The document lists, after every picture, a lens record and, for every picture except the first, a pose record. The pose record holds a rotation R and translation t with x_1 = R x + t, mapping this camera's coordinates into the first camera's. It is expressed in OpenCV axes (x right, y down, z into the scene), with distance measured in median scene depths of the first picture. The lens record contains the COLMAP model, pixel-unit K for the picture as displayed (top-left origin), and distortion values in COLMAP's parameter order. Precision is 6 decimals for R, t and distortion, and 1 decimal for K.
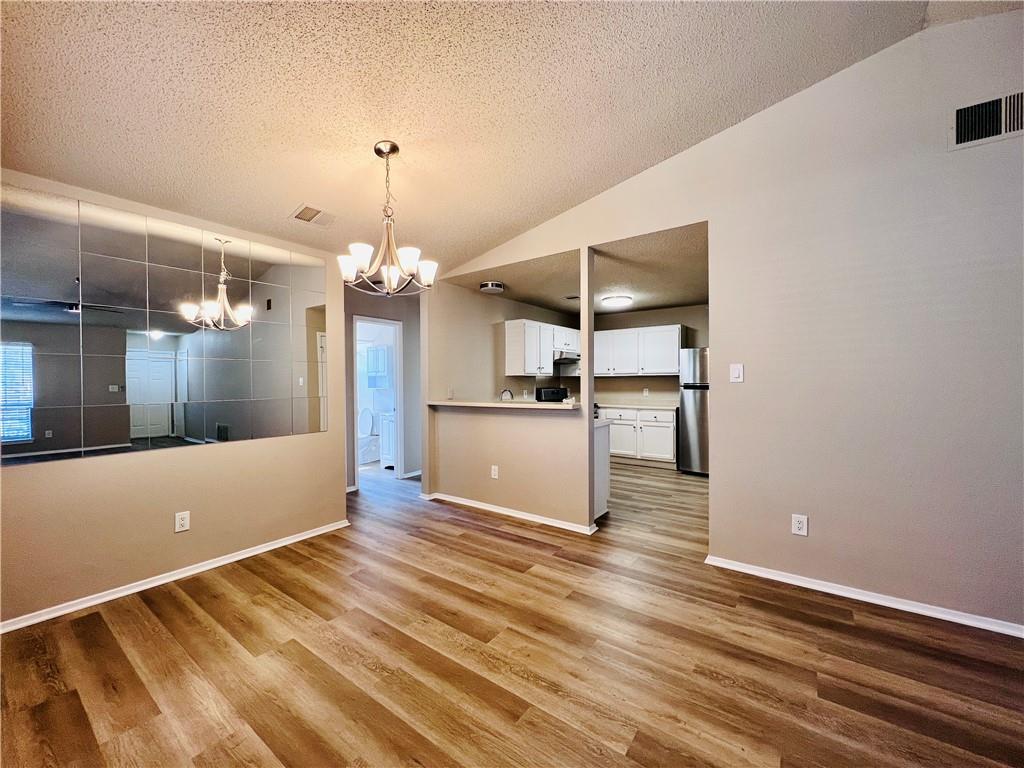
lens RADIAL K [[409.6, 0, 508.0], [0, 409.6, 383.5], [0, 0, 1]] dist [-0.001899, 0.000432]
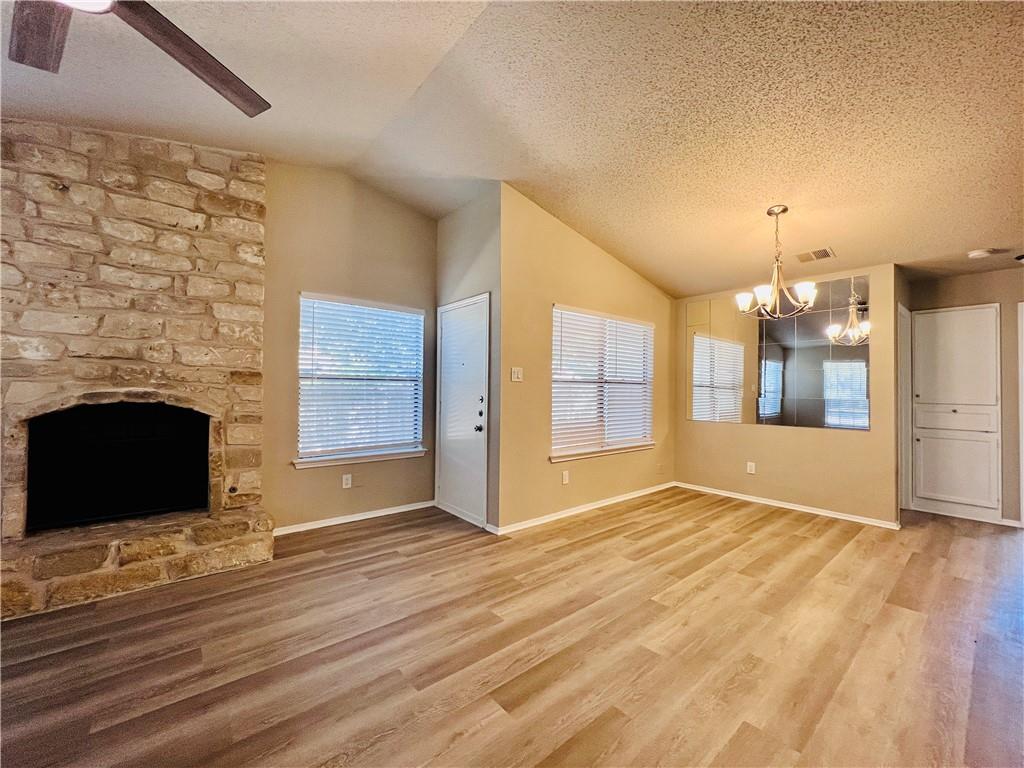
lens RADIAL K [[409.8, 0, 509.3], [0, 409.8, 383.2], [0, 0, 1]] dist [-0.002073, 0.000293]
pose [[-0.238085, -0.010552, -0.971187, 1.377489], [-0.019358, 0.999794, -0.006117, 0.022243], [0.971051, 0.017344, -0.238240, 0.539499]]
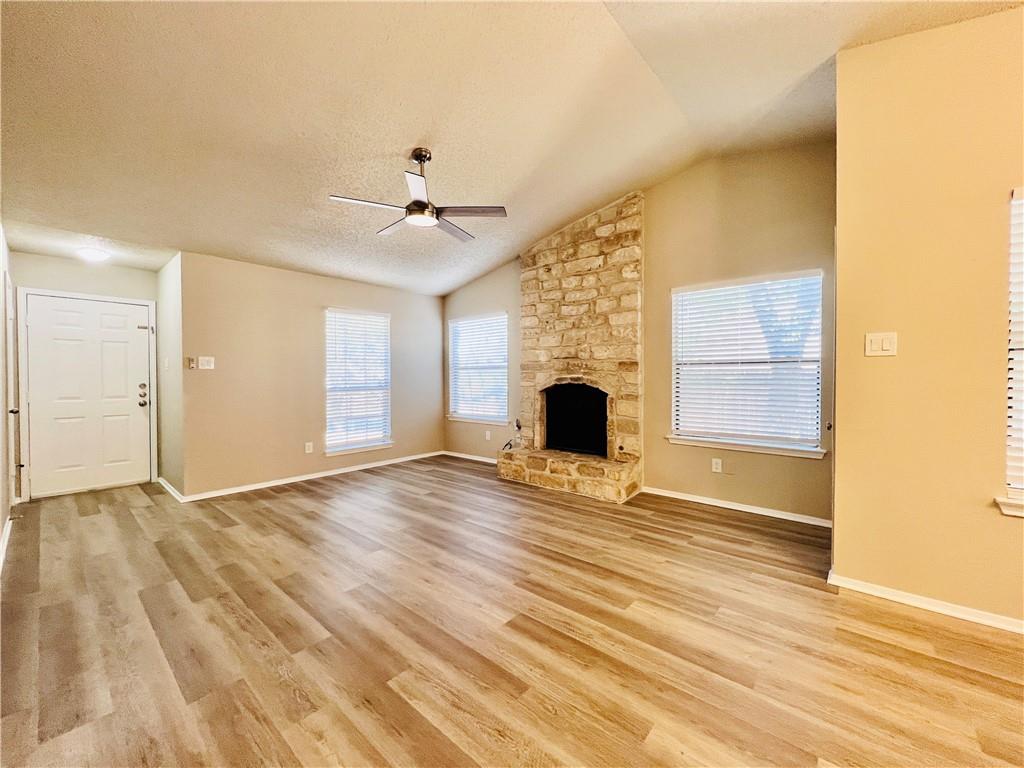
lens RADIAL K [[409.6, 0, 508.0], [0, 409.6, 383.5], [0, 0, 1]] dist [-0.001899, 0.000432]
pose [[-0.996581, 0.008332, 0.082201, 0.584937], [0.010548, 0.999591, 0.026564, 0.036299], [-0.081946, 0.027340, -0.996262, 1.270660]]
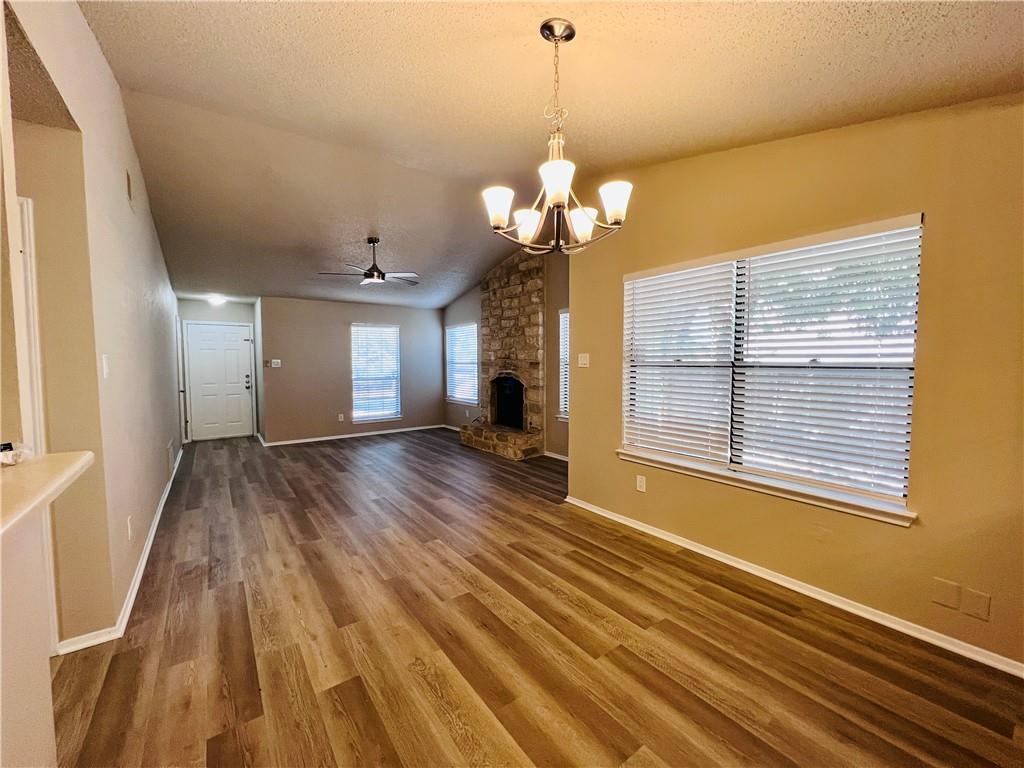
lens RADIAL K [[409.6, 0, 508.0], [0, 409.6, 383.5], [0, 0, 1]] dist [-0.001899, 0.000432]
pose [[-0.953568, -0.005633, 0.301124, -0.485035], [0.014194, 0.997874, 0.063612, -0.043073], [-0.300842, 0.064933, -0.951461, 1.935454]]
